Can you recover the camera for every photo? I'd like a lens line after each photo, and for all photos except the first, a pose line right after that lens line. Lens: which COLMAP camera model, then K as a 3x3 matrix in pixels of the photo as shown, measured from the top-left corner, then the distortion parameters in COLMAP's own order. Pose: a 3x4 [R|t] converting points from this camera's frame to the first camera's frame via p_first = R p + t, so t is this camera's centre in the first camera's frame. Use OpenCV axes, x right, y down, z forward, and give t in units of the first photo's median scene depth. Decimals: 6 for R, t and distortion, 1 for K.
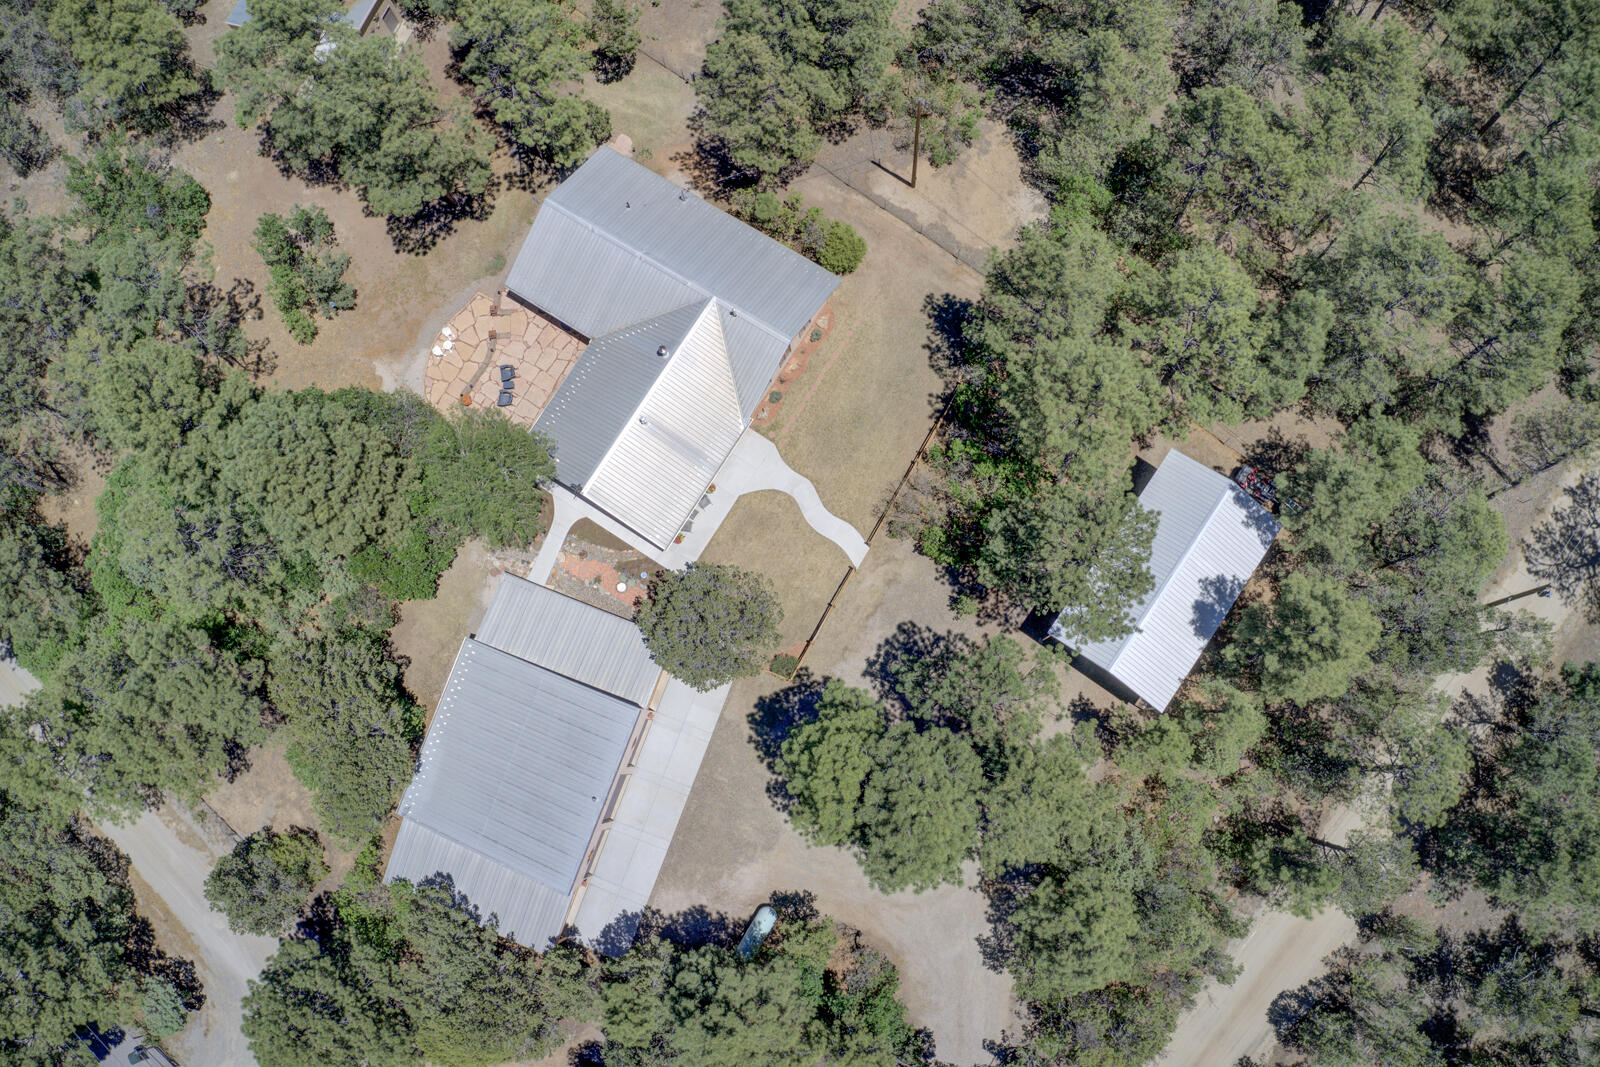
lens RADIAL K [[1286.9, 0, 794.2], [0, 1286.9, 532.5], [0, 0, 1]] dist [-0.163323, -0.030405]
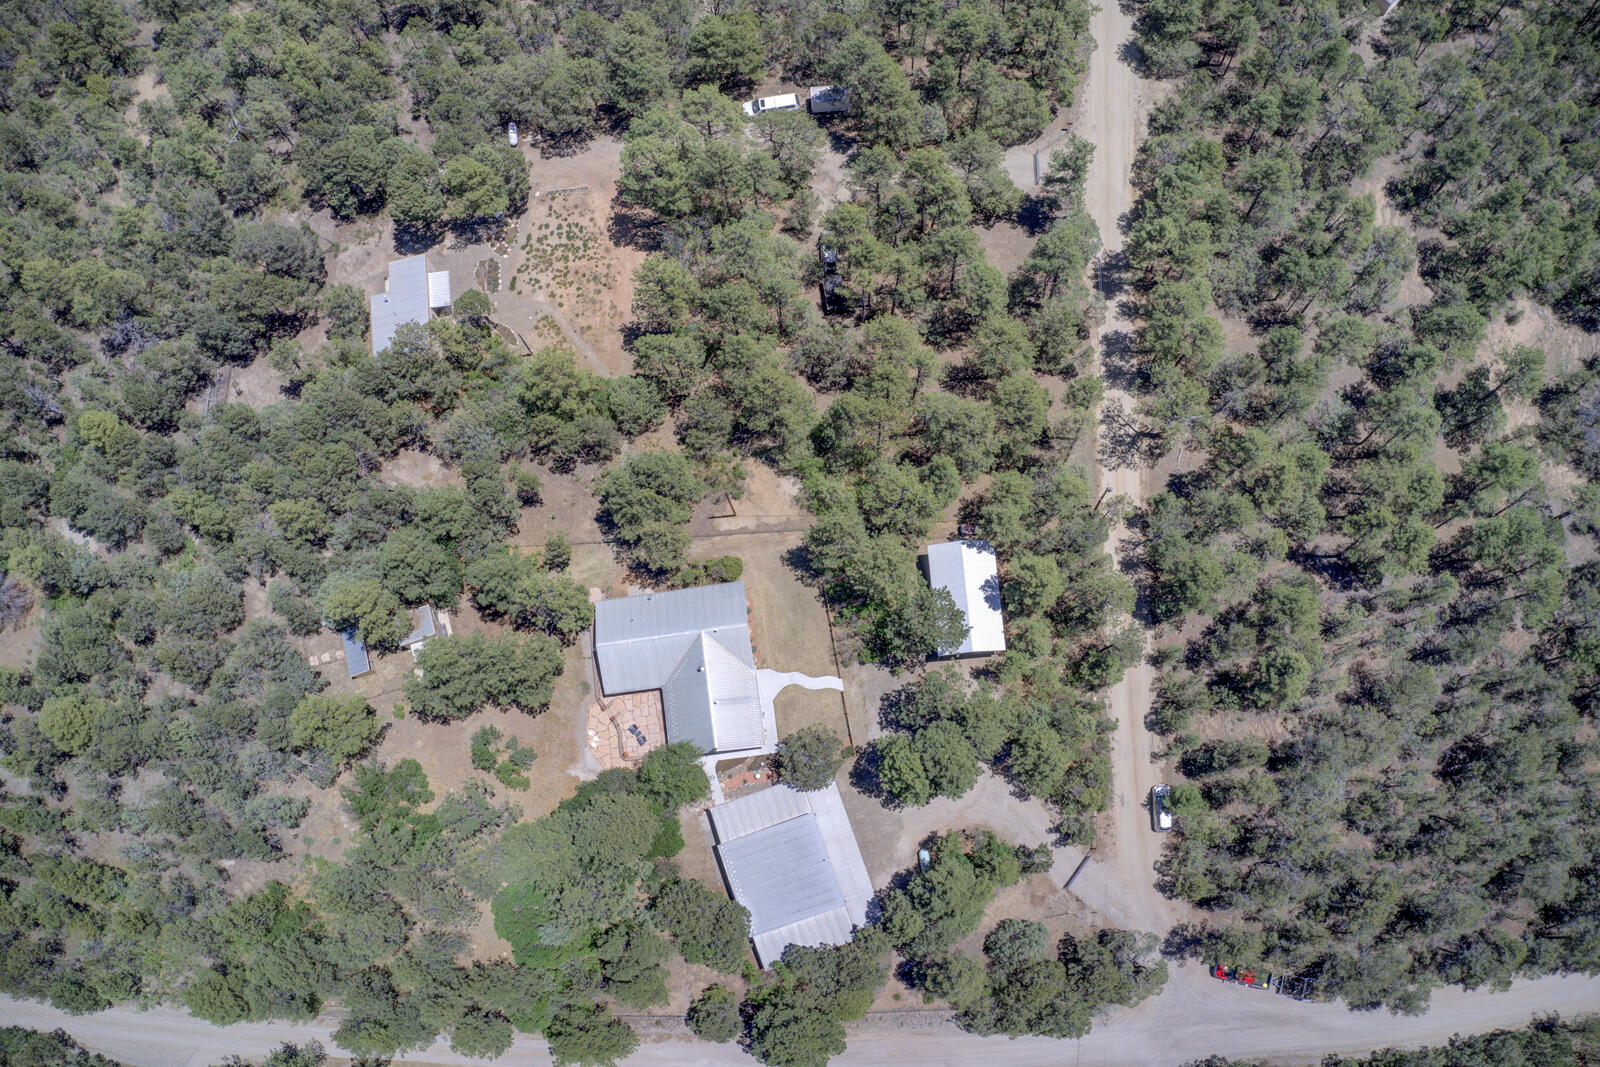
lens RADIAL K [[1324.9, 0, 850.2], [0, 1324.9, 532.5], [0, 0, 1]] dist [-0.188340, -0.007796]
pose [[0.759459, -0.621557, 0.192065, -0.187008], [0.633143, 0.774034, 0.001352, -0.161122], [-0.149506, 0.120578, 0.981381, -1.043017]]
